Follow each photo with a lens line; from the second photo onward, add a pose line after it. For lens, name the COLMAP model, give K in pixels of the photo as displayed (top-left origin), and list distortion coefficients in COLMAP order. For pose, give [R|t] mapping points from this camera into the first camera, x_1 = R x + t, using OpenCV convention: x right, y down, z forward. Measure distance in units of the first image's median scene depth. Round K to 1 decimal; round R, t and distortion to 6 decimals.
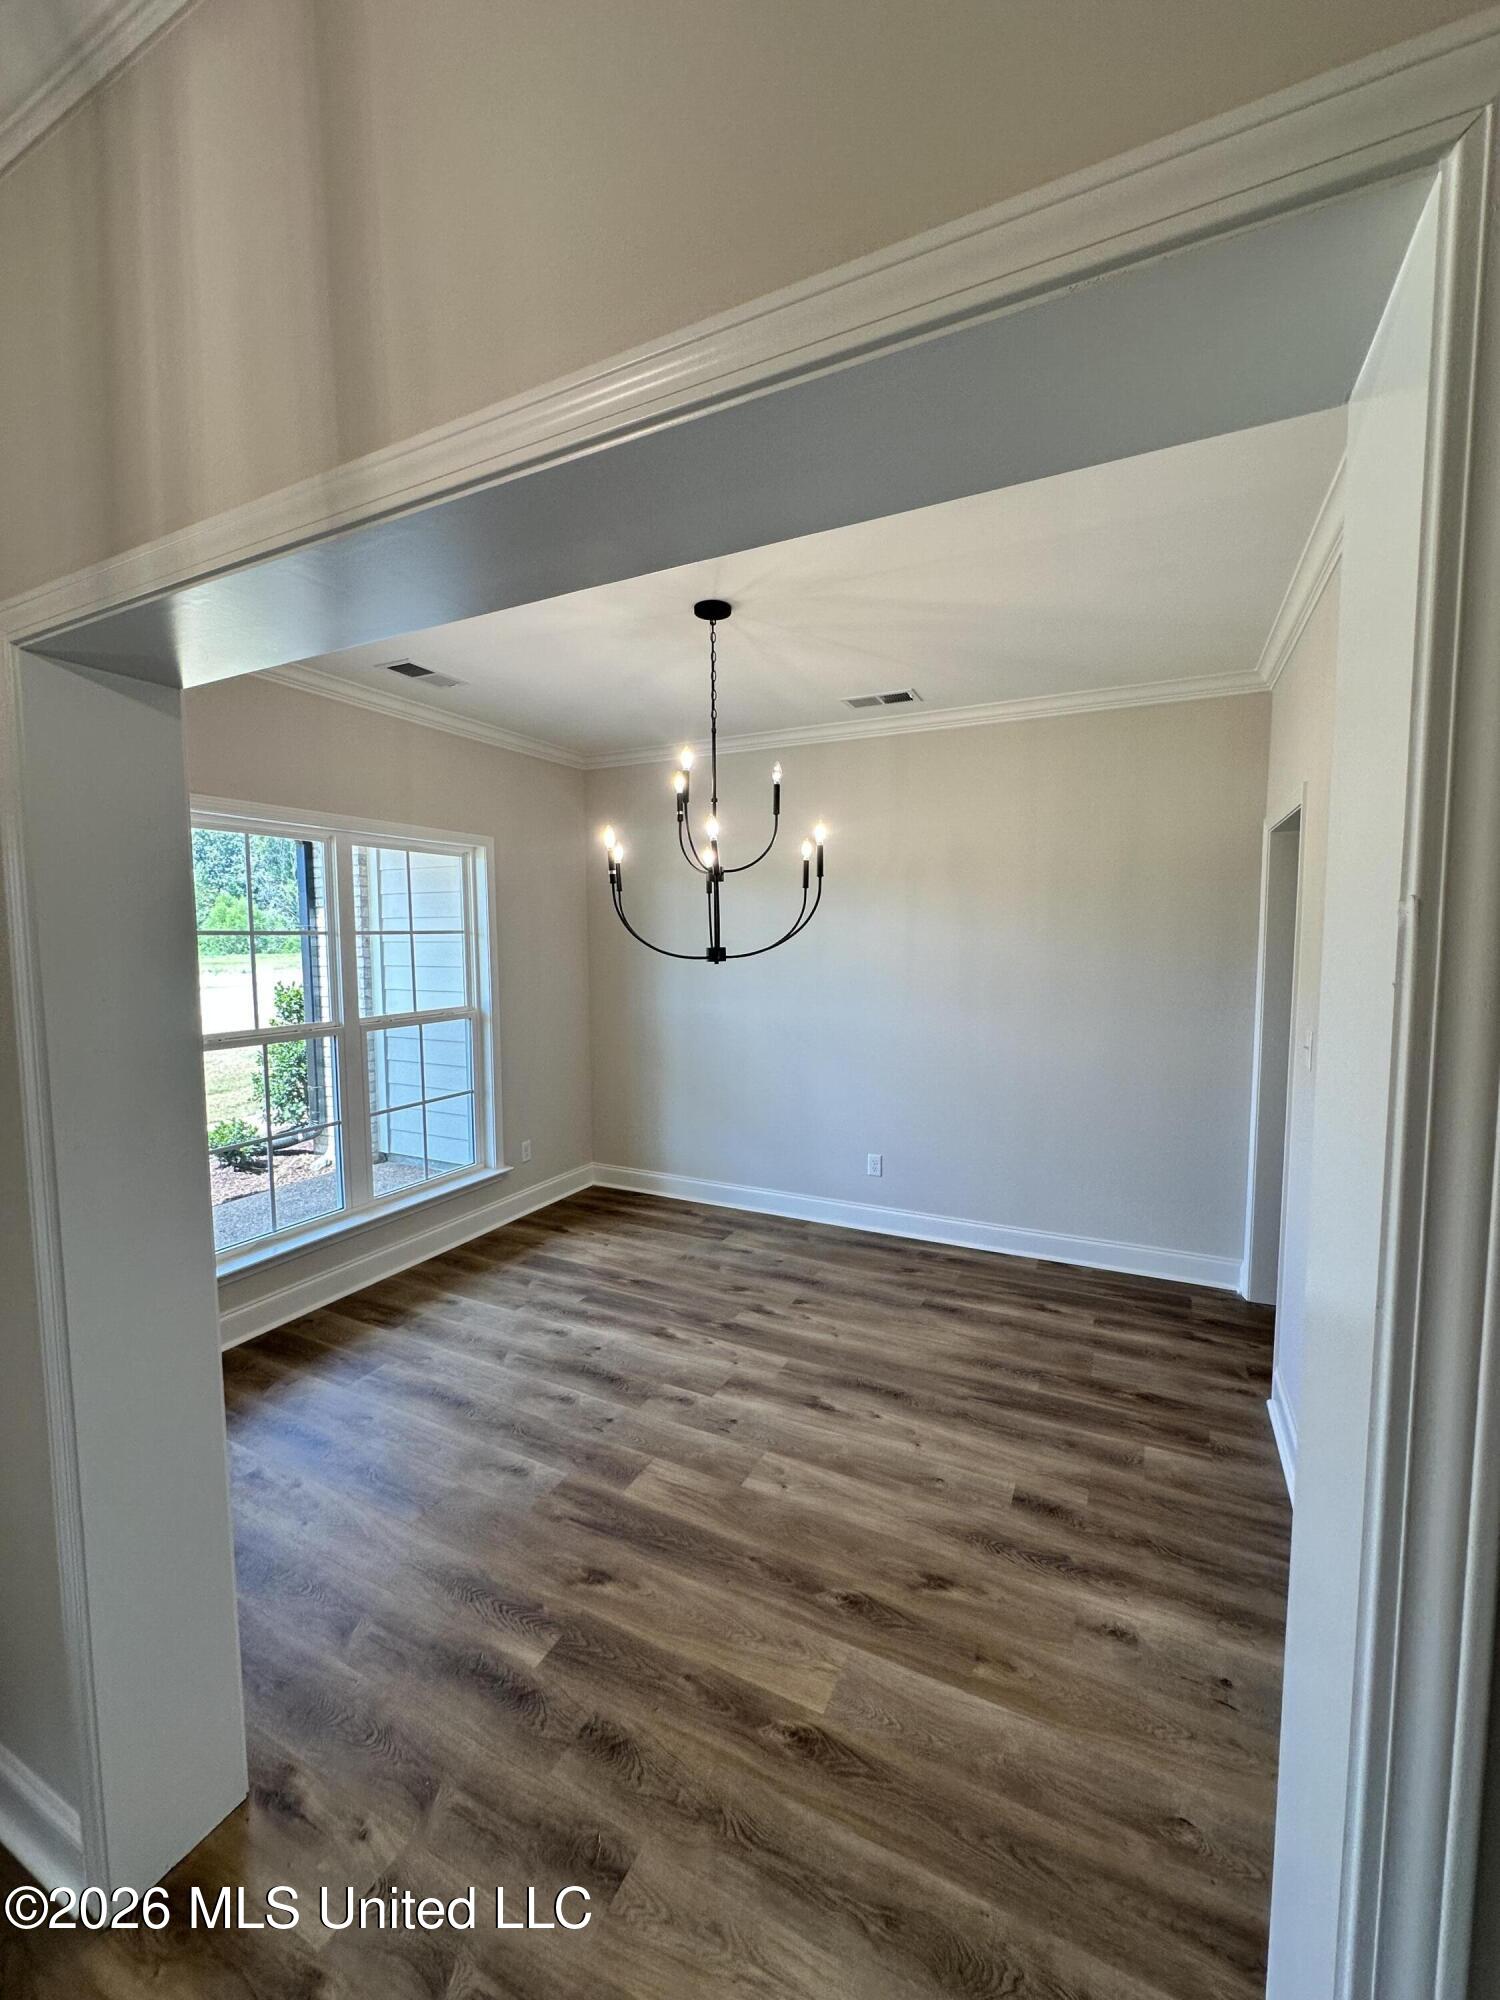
lens RADIAL K [[801.8, 0, 750.0], [0, 801.8, 1000.0], [0, 0, 1]] dist [0.000850, 0.000286]
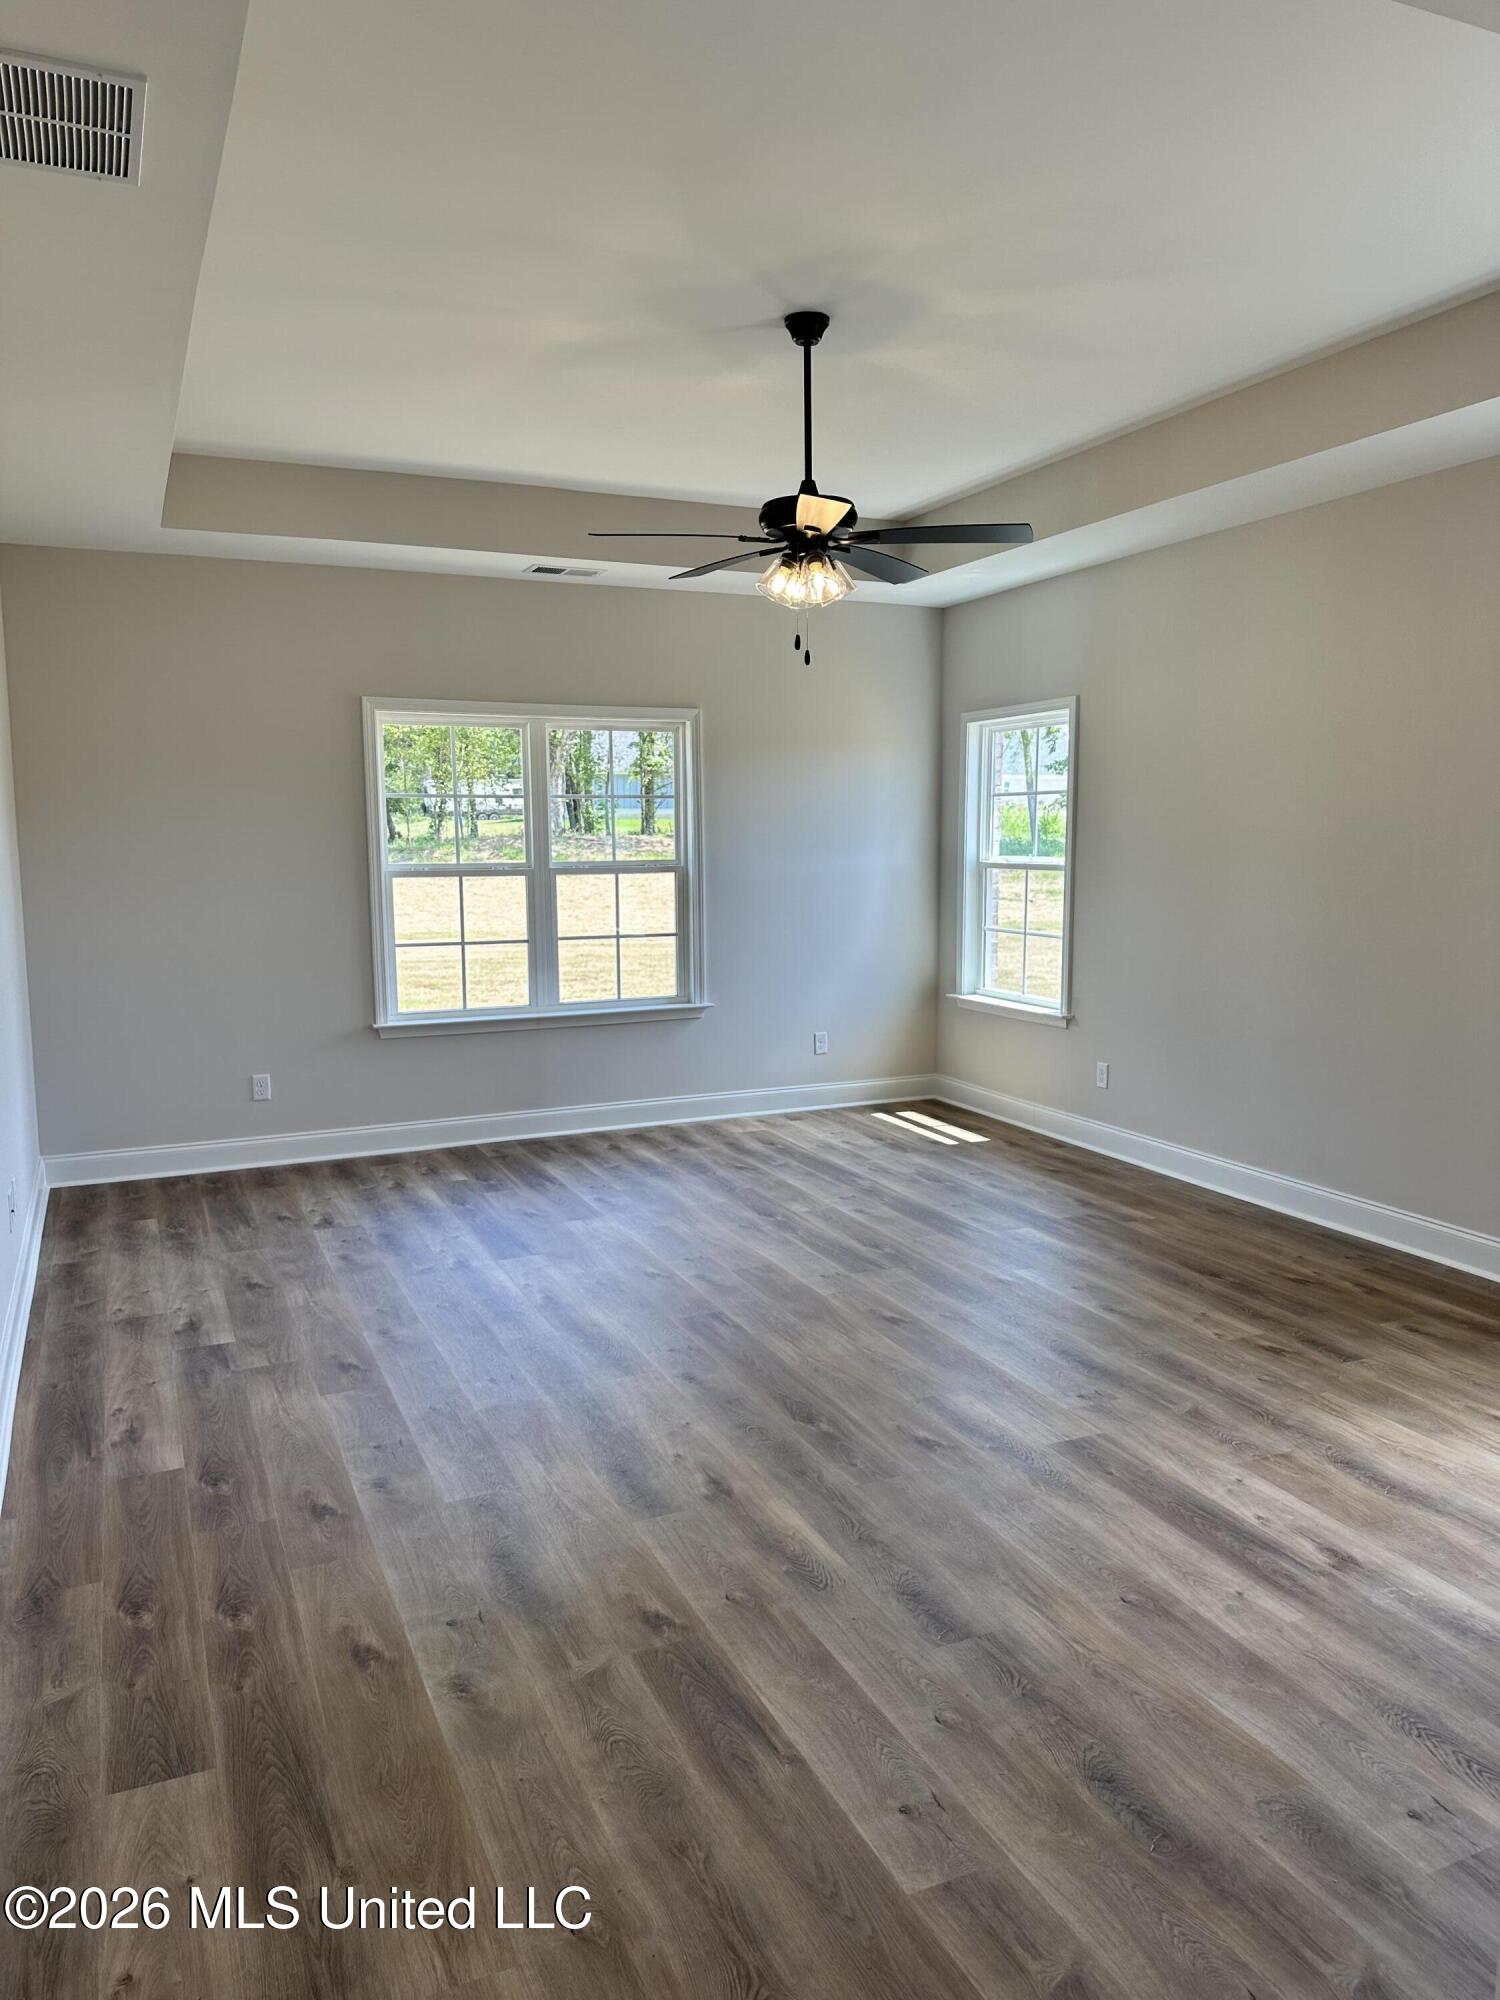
lens RADIAL K [[1417.3, 0, 750.0], [0, 1417.3, 1000.0], [0, 0, 1]] dist [0.049882, -0.051358]
pose [[-0.779792, -0.064087, 0.622750, -0.821106], [0.067868, 0.980230, 0.185858, -0.124594], [-0.622349, 0.187195, -0.760026, 1.928912]]
